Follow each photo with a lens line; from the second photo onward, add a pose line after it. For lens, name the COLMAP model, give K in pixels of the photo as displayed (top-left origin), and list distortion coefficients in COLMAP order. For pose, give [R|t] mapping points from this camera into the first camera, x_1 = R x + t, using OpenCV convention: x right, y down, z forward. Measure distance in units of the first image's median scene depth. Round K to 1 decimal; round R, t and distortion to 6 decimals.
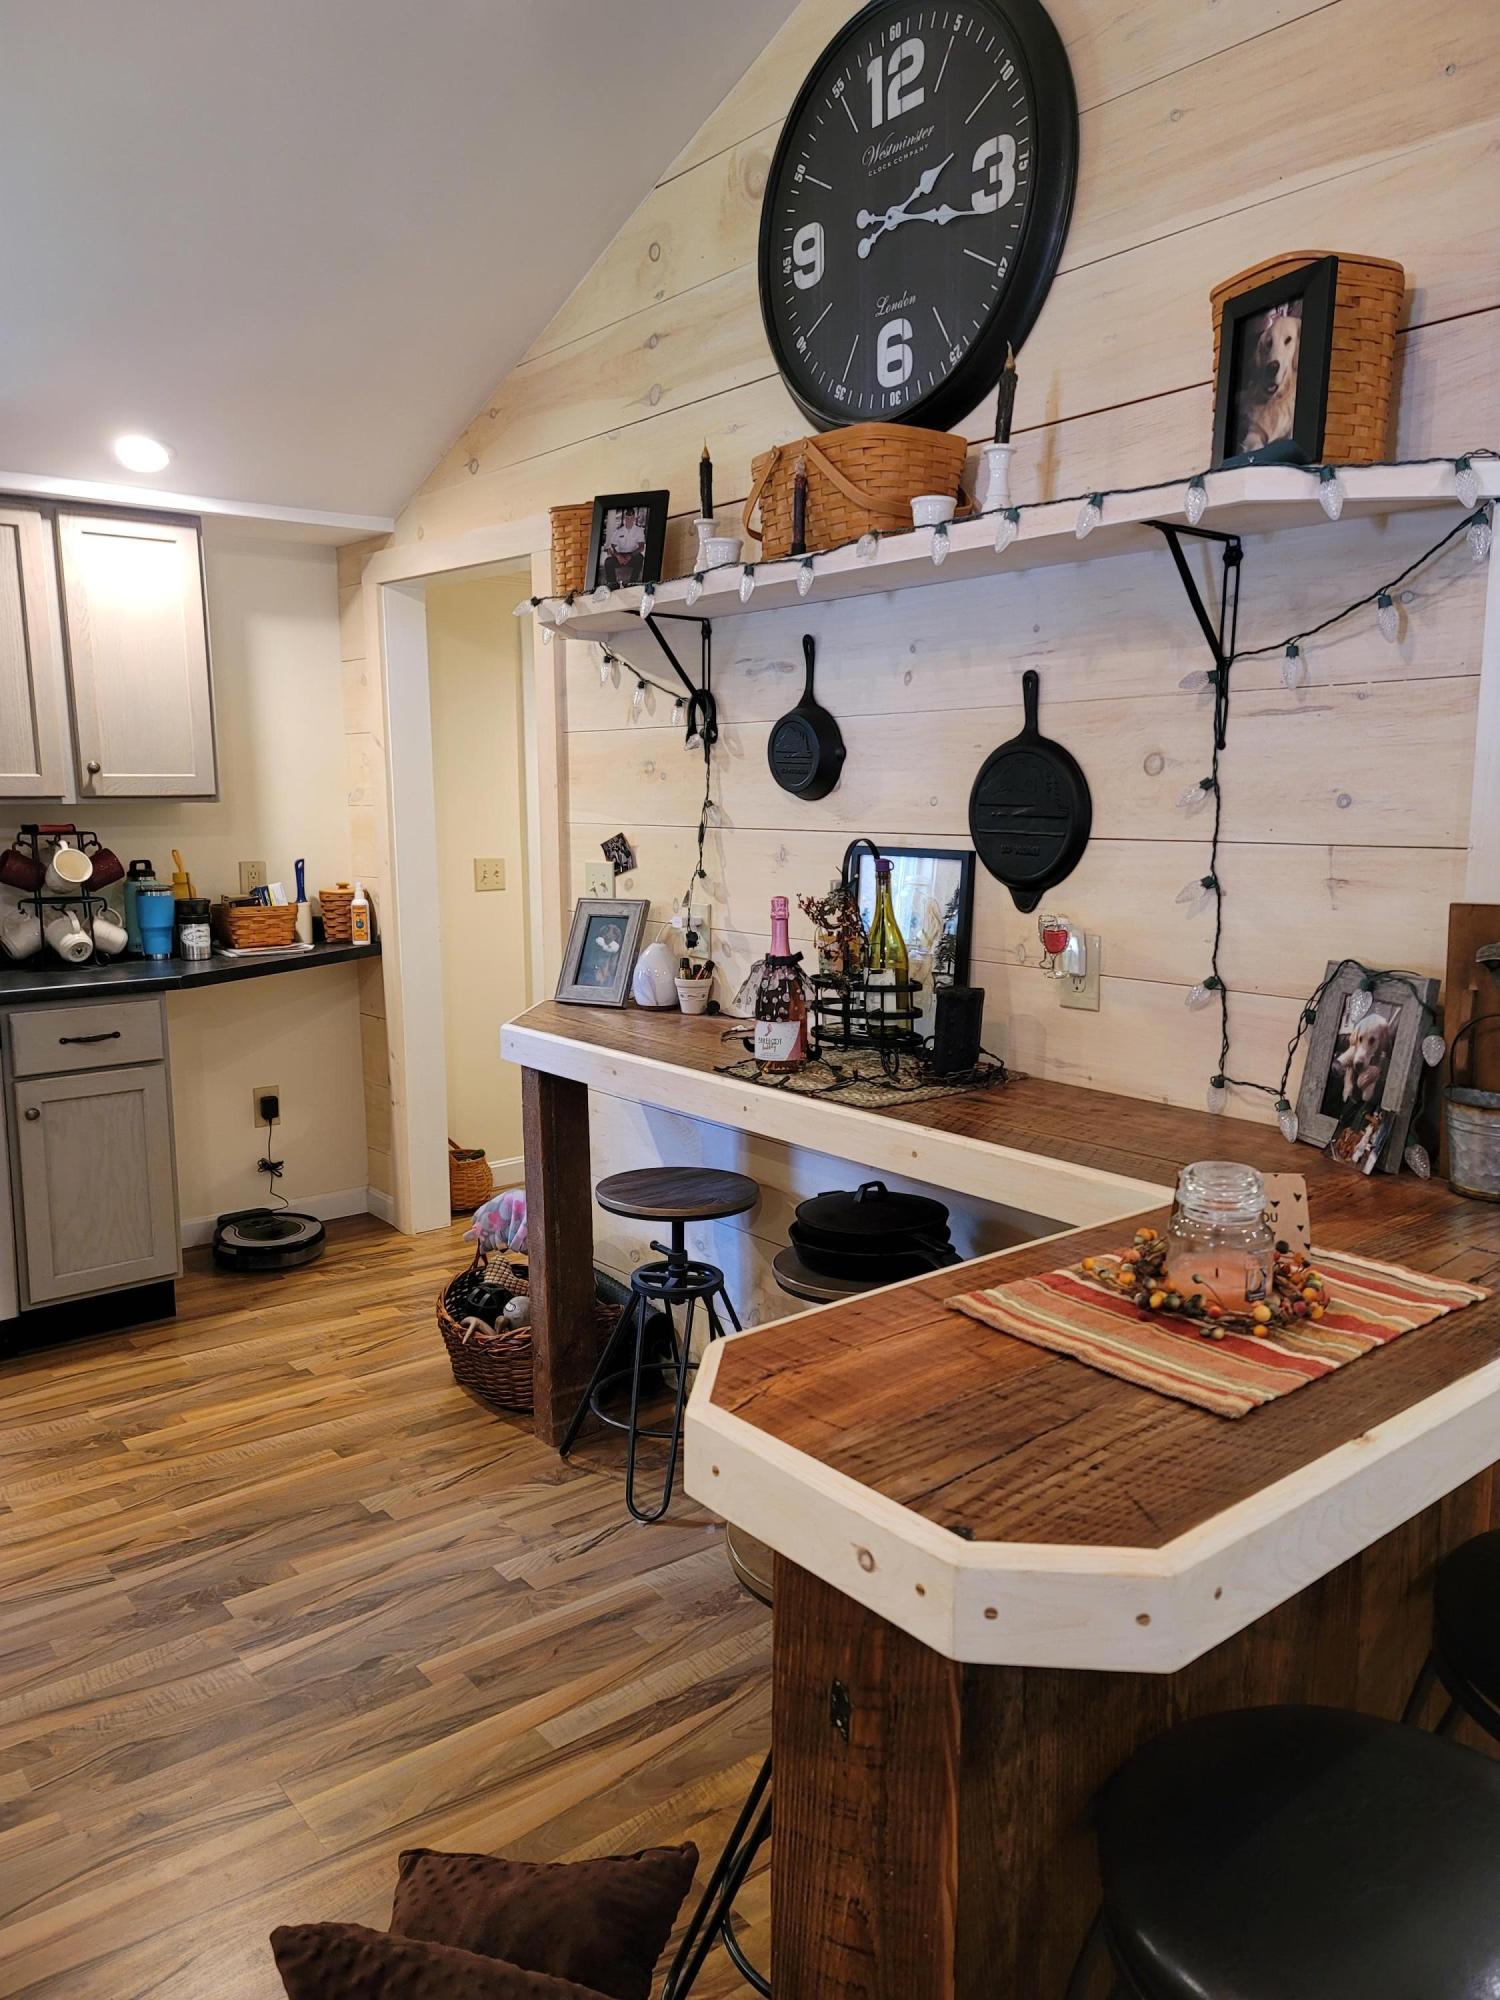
lens RADIAL K [[1465.6, 0, 741.9], [0, 1465.6, 989.4], [0, 0, 1]] dist [0.081090, -0.074435]
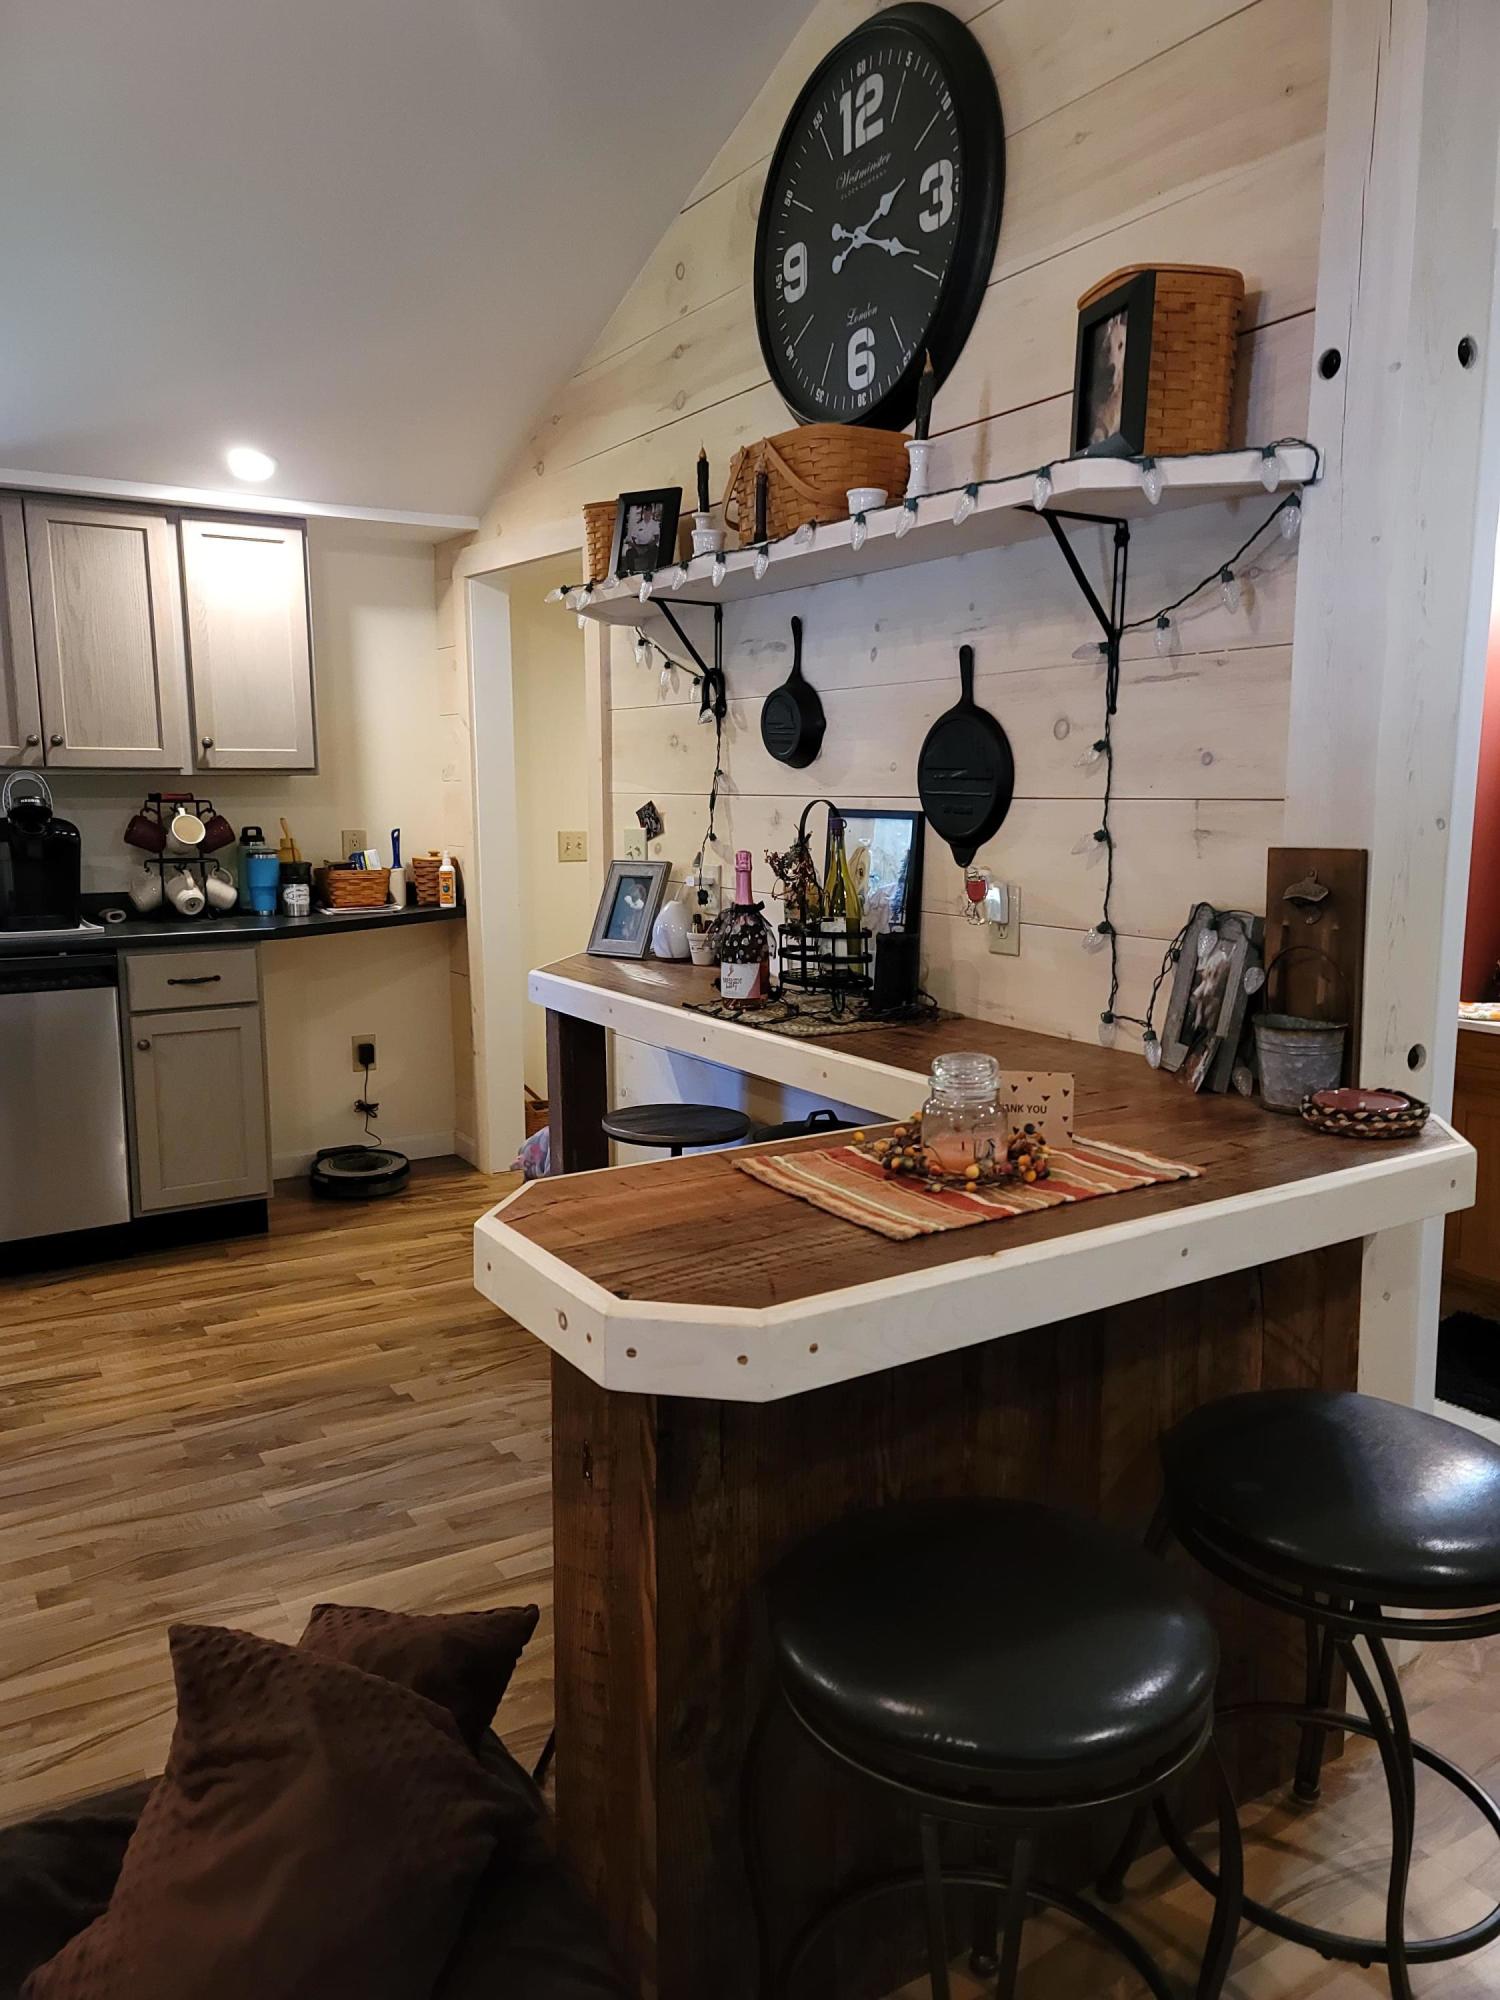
lens RADIAL K [[1465.6, 0, 730.1], [0, 1465.6, 981.6], [0, 0, 1]] dist [0.081090, -0.074435]
pose [[0.992033, 0.020030, -0.124378, 0.139121], [-0.020039, 0.999799, 0.001174, 0.031048], [0.124377, 0.001328, 0.992234, -0.094163]]
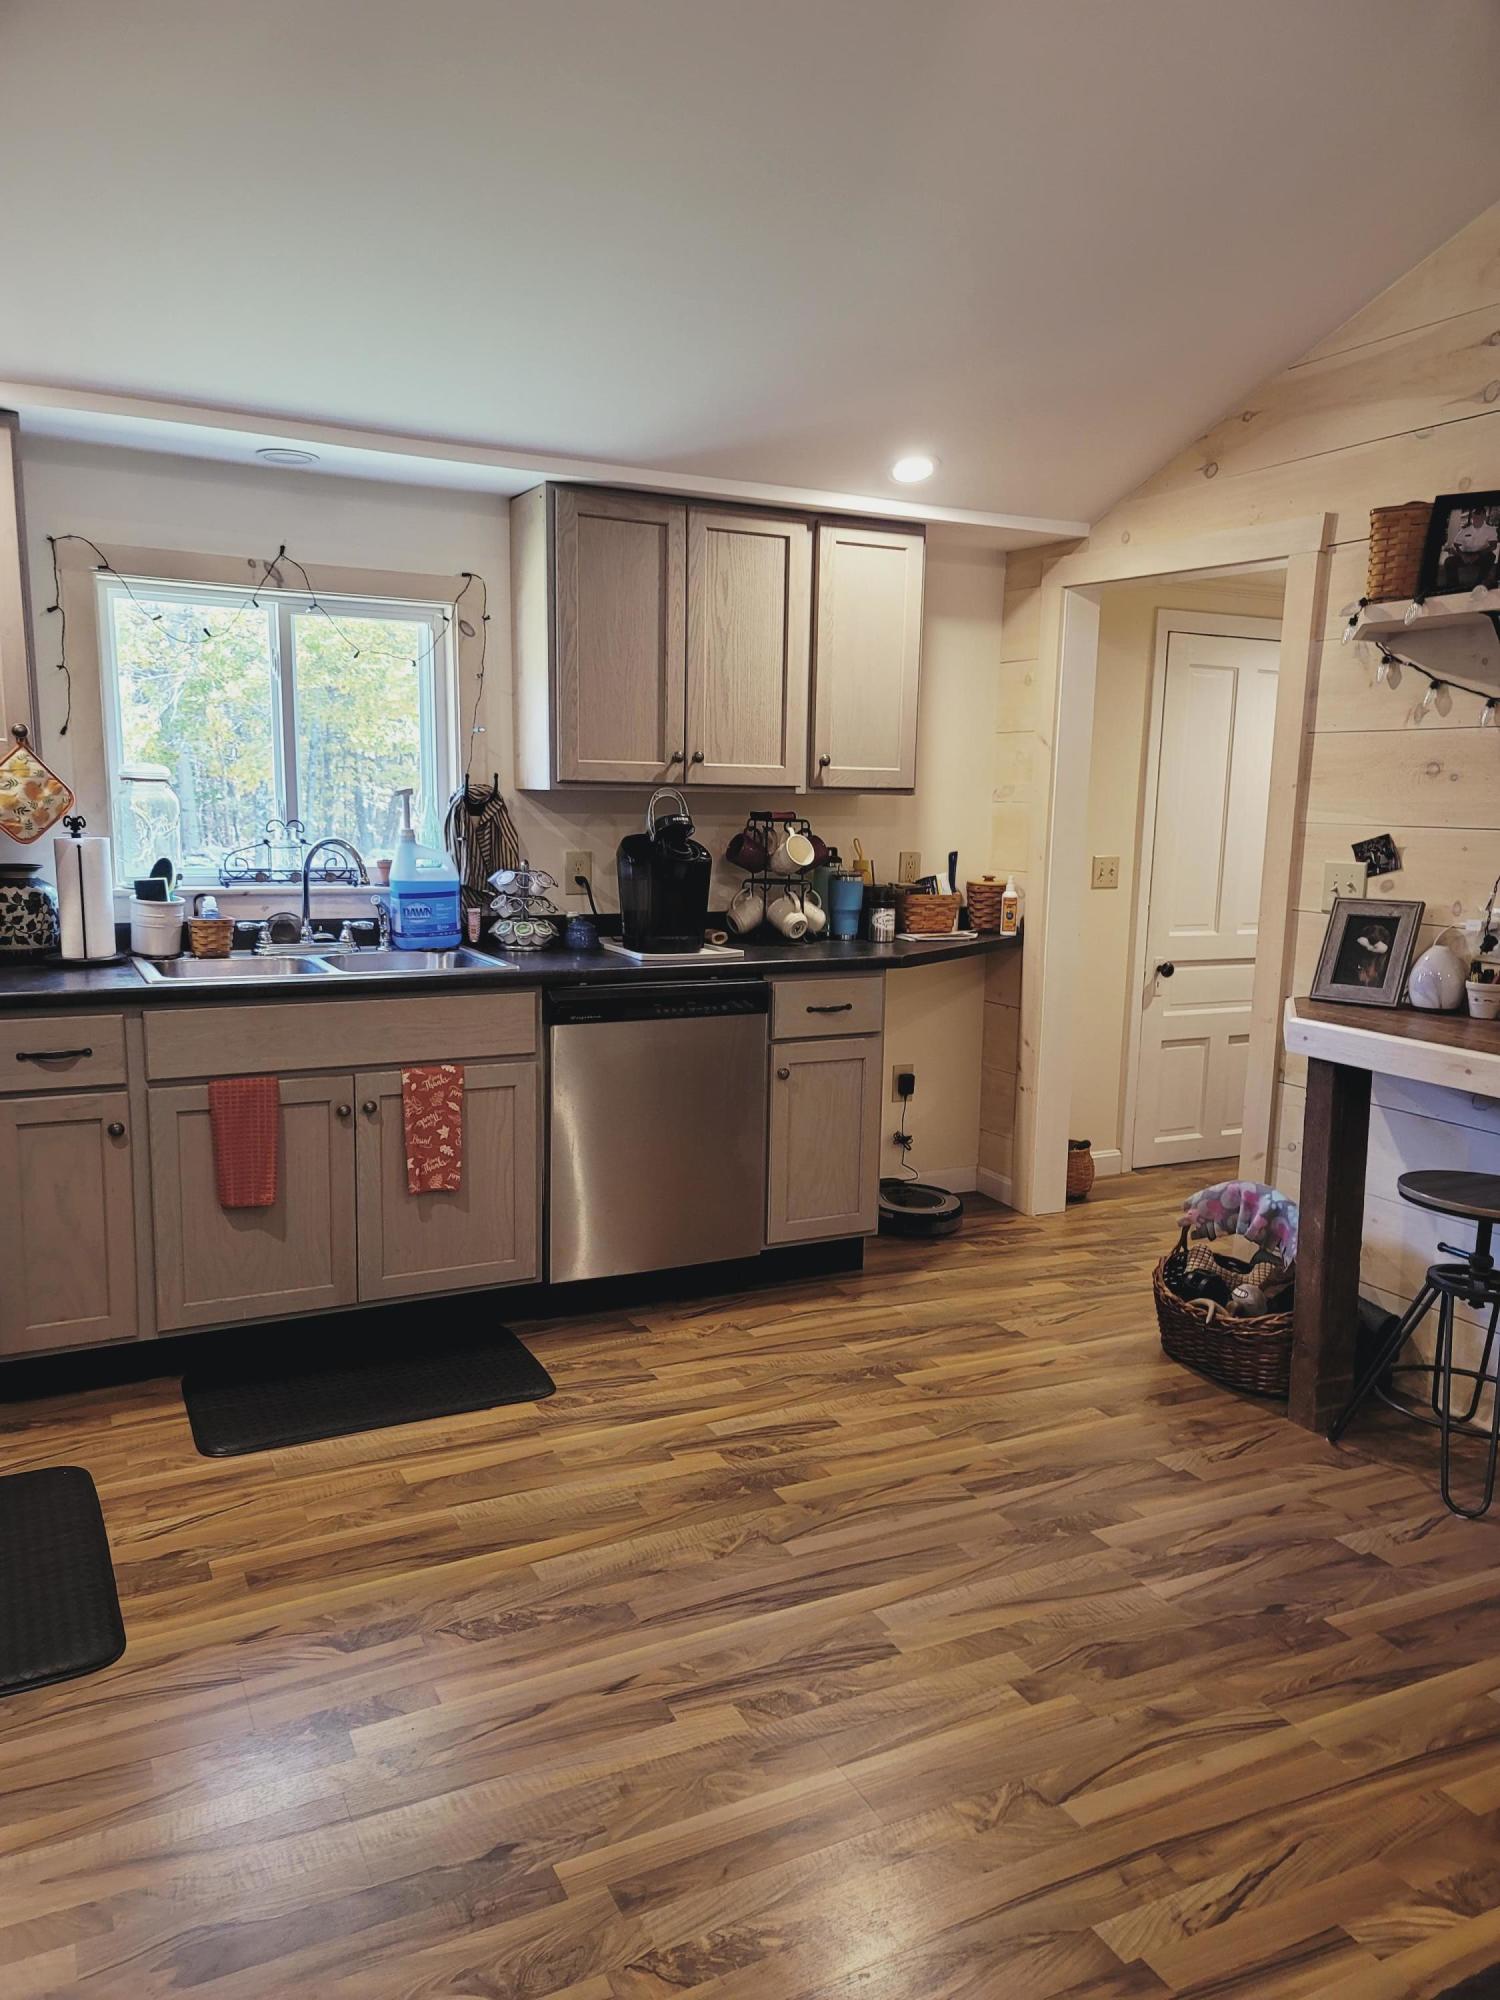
lens RADIAL K [[1465.6, 0, 744.8], [0, 1465.6, 1018.7], [0, 0, 1]] dist [0.081090, -0.074435]
pose [[0.978246, 0.059138, -0.198841, -0.364889], [-0.055741, 0.998188, 0.022642, 0.024648], [0.199820, -0.011066, 0.979770, -0.094950]]
